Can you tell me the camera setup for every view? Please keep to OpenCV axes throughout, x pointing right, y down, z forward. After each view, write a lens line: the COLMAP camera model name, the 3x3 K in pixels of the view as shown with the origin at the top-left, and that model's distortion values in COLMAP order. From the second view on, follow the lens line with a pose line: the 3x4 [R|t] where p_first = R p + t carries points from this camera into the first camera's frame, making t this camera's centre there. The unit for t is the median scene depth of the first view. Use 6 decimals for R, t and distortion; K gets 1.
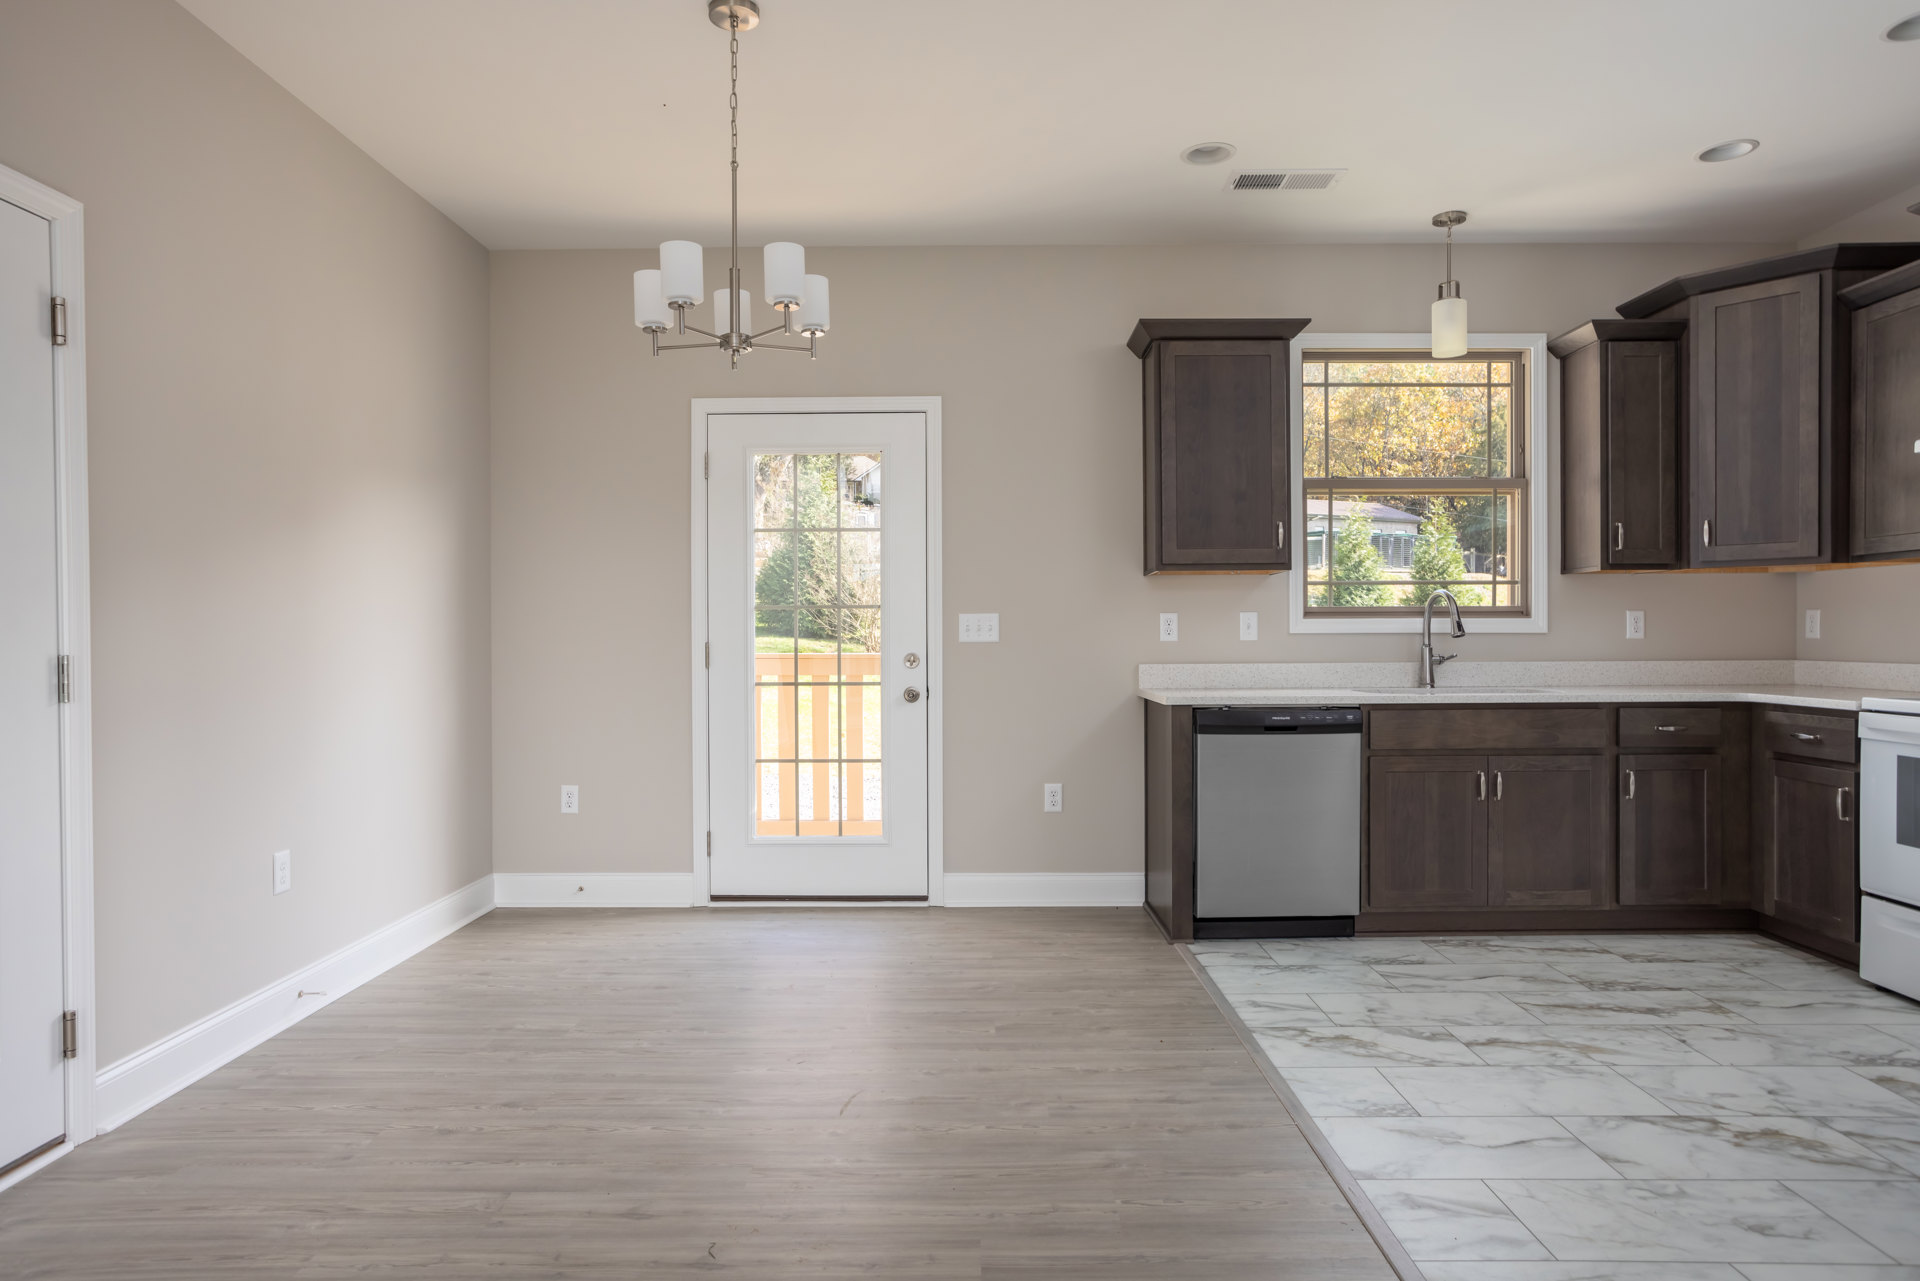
lens RADIAL K [[1150.8, 0, 960.0], [0, 1150.8, 640.5], [0, 0, 1]] dist [-0.055107, 0.058586]
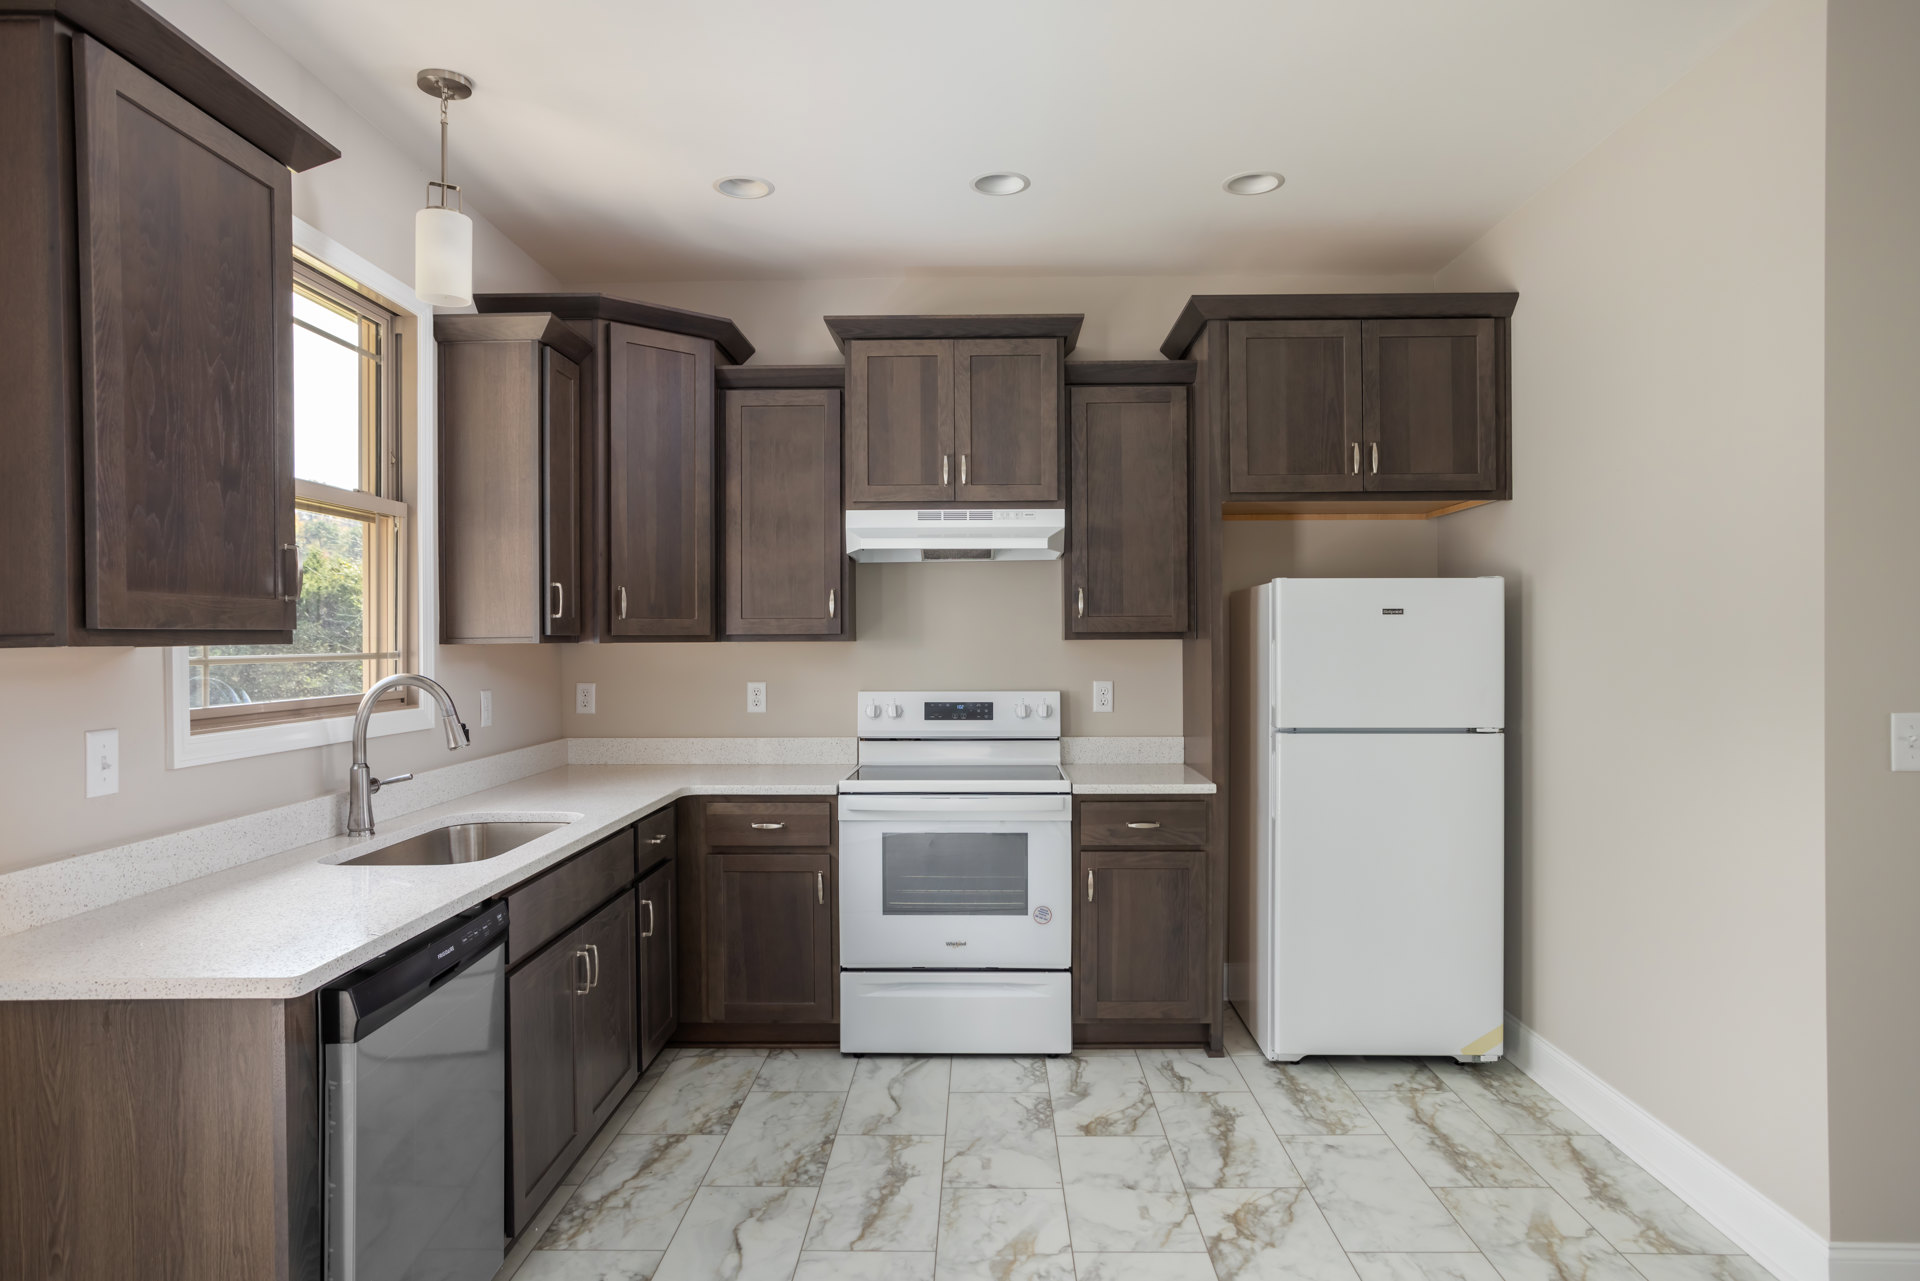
lens RADIAL K [[1146.1, 0, 966.2], [0, 1146.1, 651.3], [0, 0, 1]] dist [-0.050993, 0.058516]
pose [[0.004231, -0.006980, 0.999967, -0.207182], [0.008419, 0.999940, 0.006944, -0.063721], [-0.999956, 0.008389, 0.004290, 0.763132]]
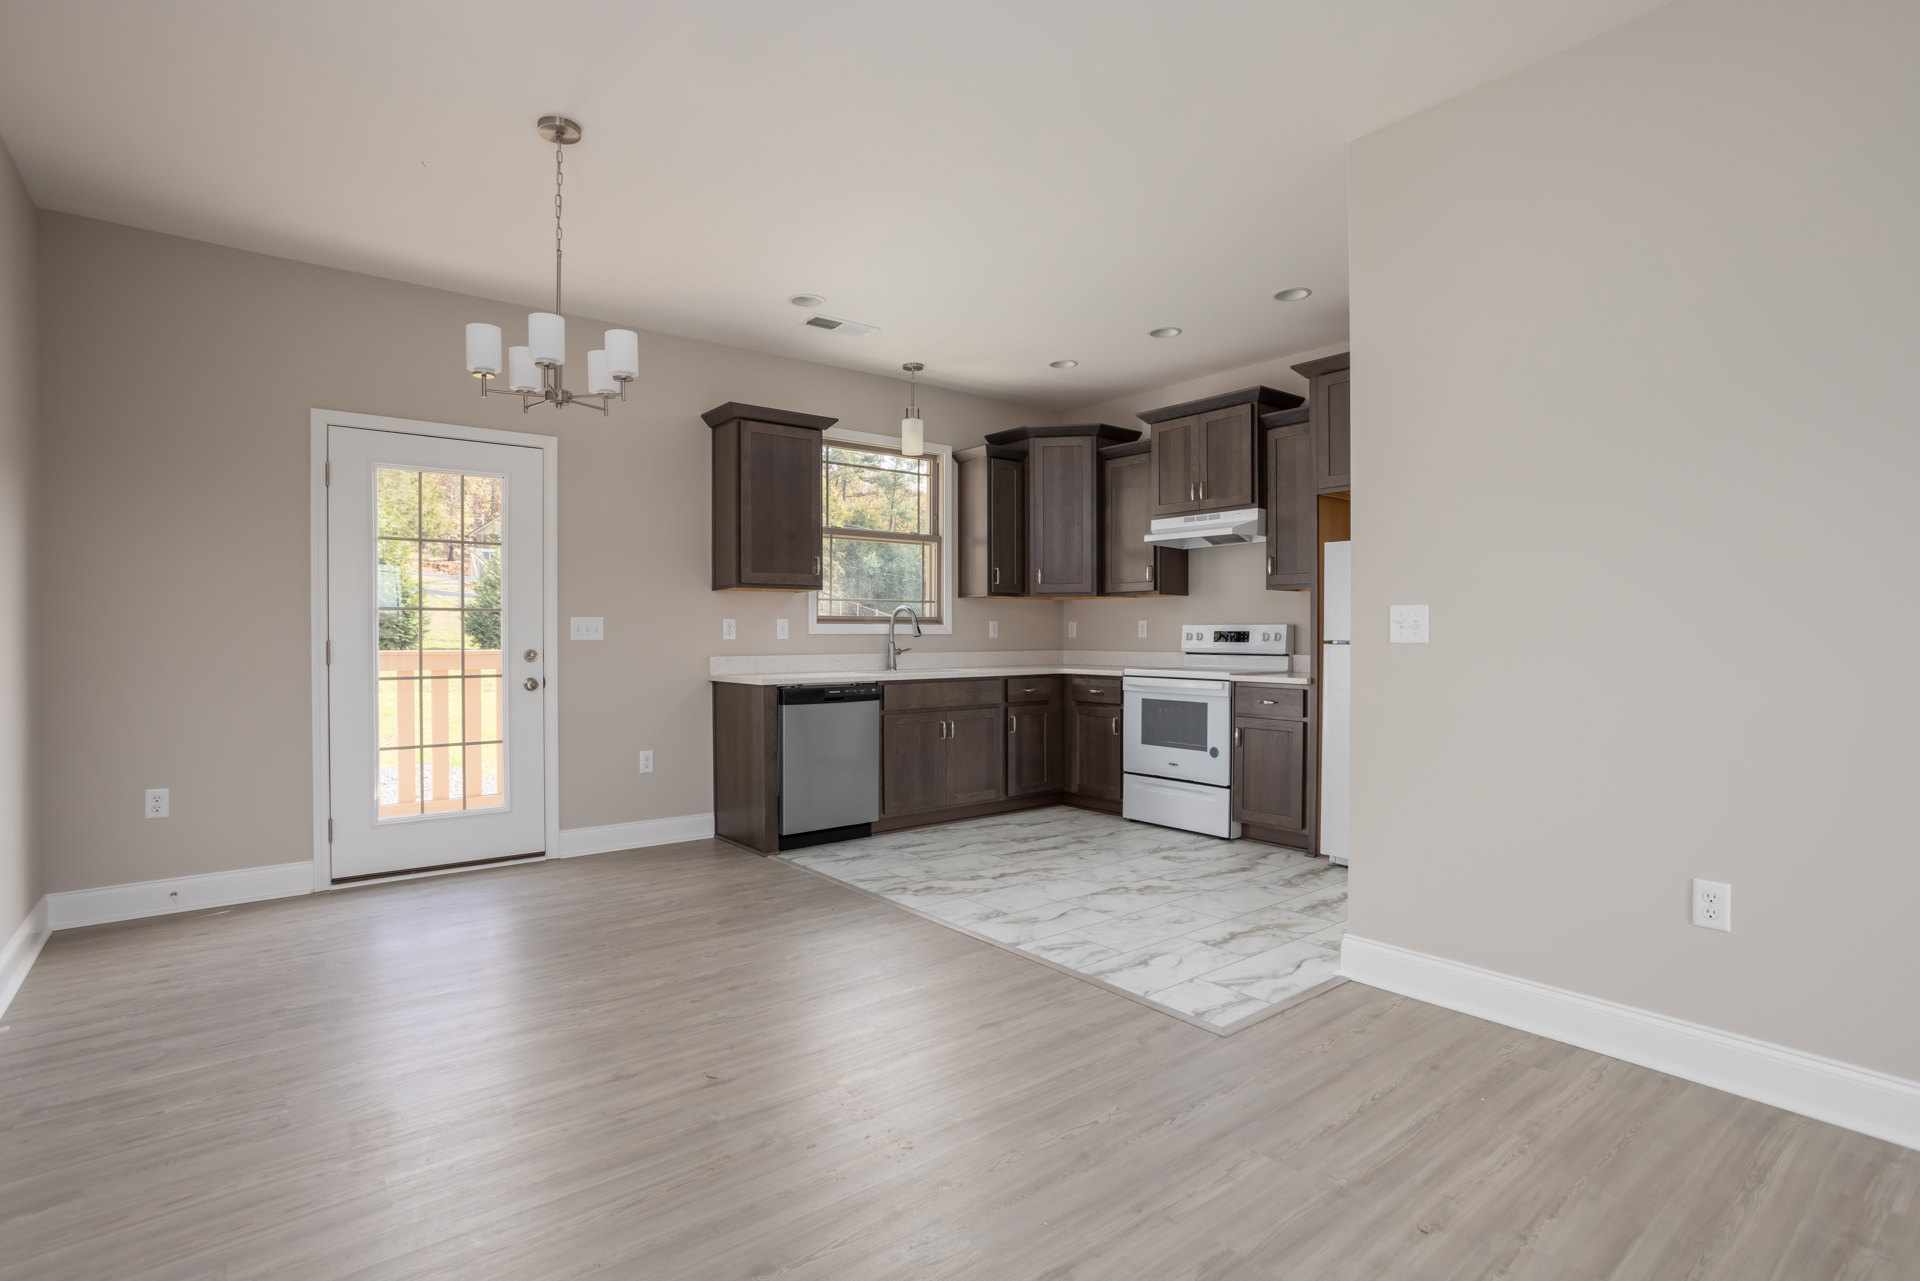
lens RADIAL K [[953.1, 0, 960.0], [0, 953.1, 640.5], [0, 0, 1]] dist [-0.030711, 0.000680]
pose [[0.775540, -0.000920, 0.631298, -0.360739], [0.000352, 0.999999, 0.001026, 0.000853], [-0.631299, -0.000573, 0.775539, -0.046457]]
